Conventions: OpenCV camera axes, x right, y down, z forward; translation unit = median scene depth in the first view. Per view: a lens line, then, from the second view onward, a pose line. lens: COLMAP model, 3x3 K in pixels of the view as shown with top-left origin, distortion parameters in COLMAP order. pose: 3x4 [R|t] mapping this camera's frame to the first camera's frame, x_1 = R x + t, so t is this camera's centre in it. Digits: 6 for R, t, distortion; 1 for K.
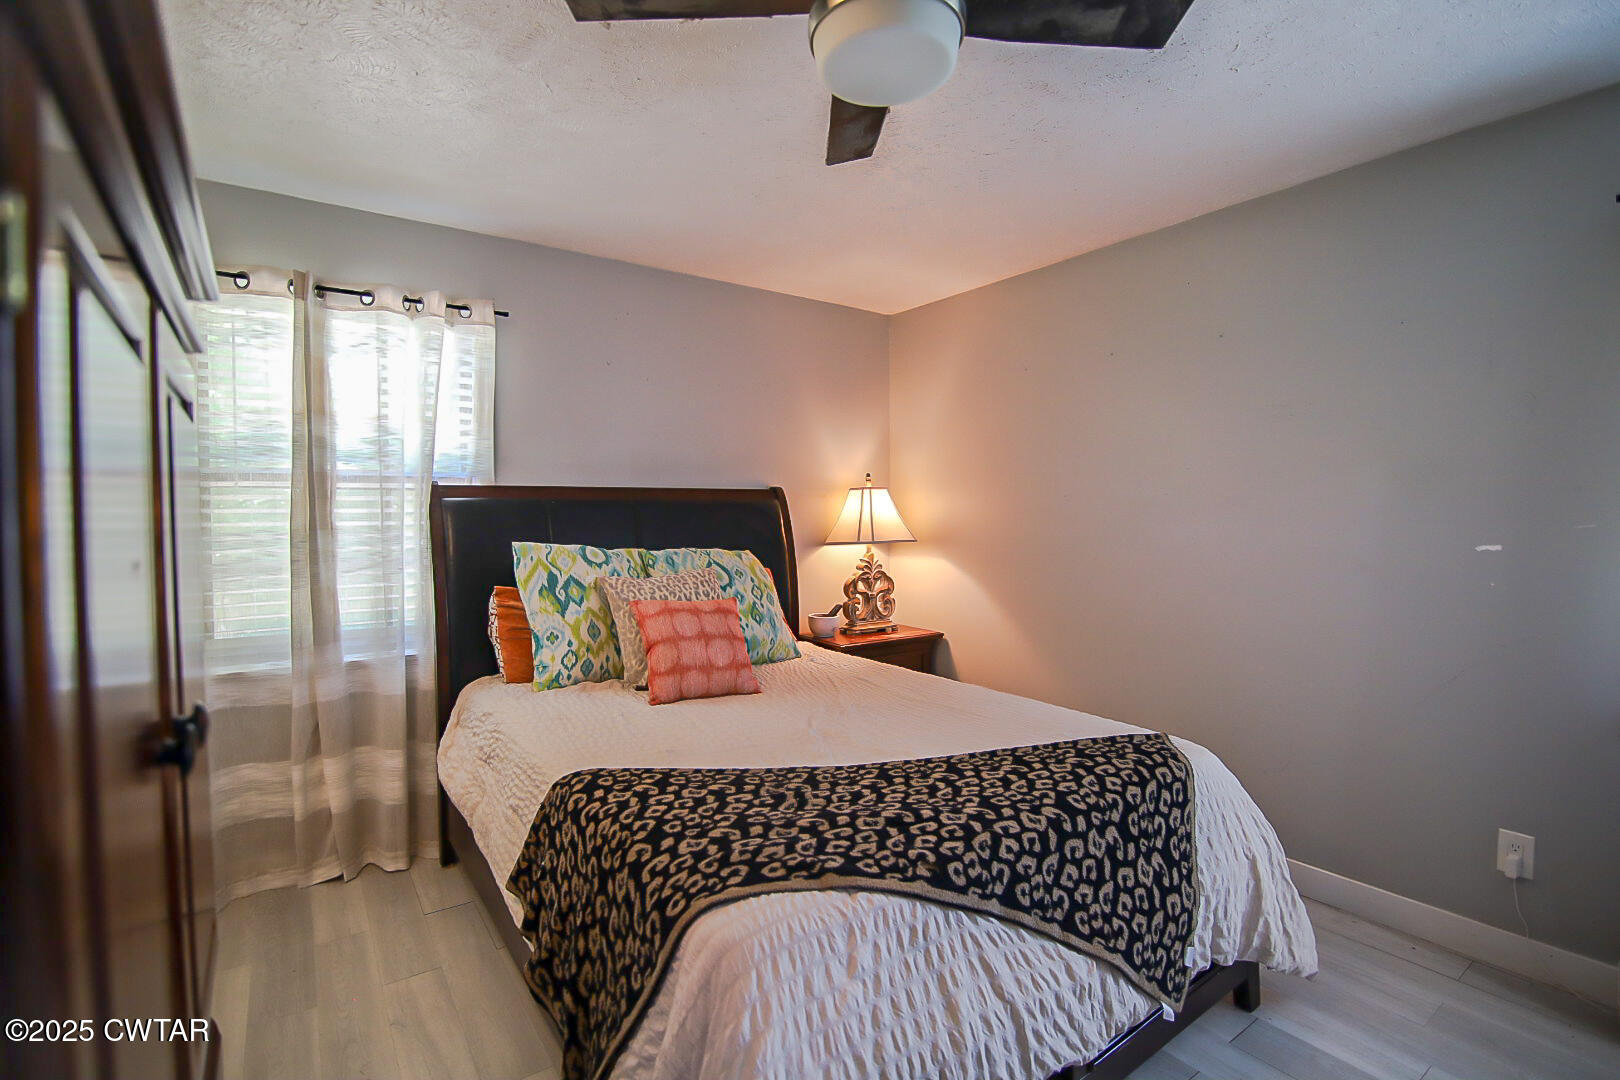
lens RADIAL K [[748.5, 0, 813.3], [0, 748.5, 537.4], [0, 0, 1]] dist [-0.025876, -0.000063]
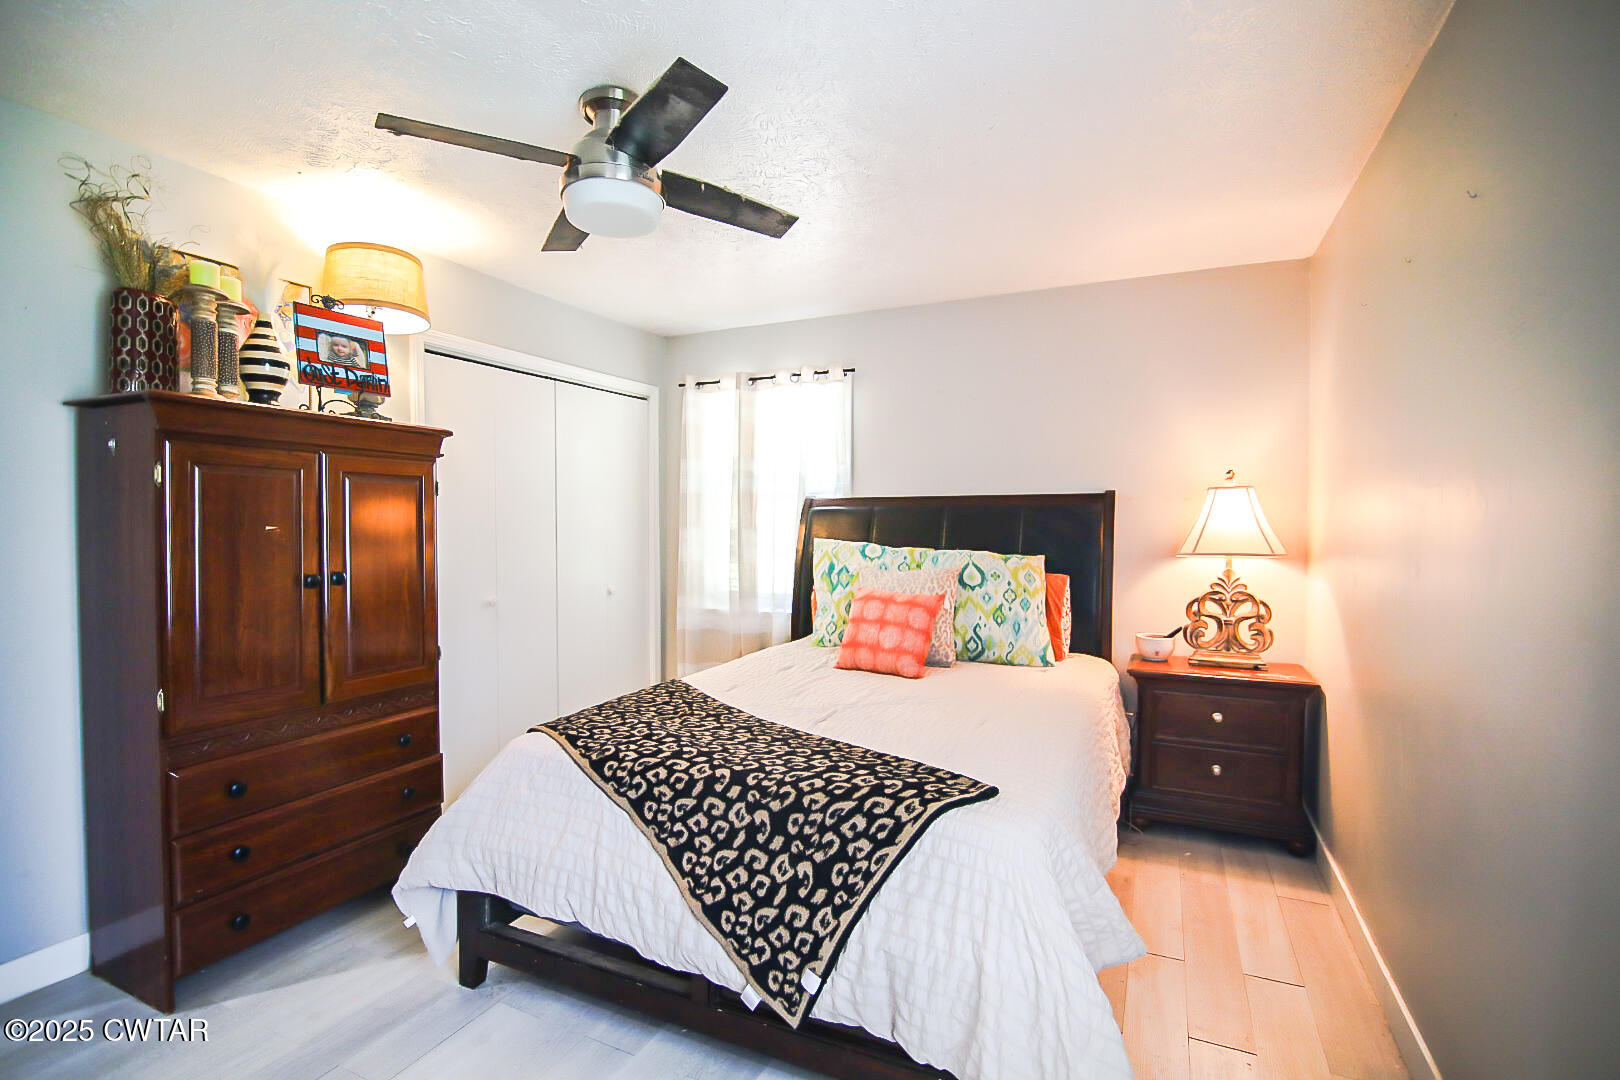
lens RADIAL K [[748.5, 0, 813.3], [0, 748.5, 537.4], [0, 0, 1]] dist [-0.025876, -0.000063]
pose [[0.481021, 0.021714, -0.876440, 0.820307], [-0.030533, 0.999502, 0.008006, -0.007018], [0.876177, 0.022909, 0.481445, 0.324856]]
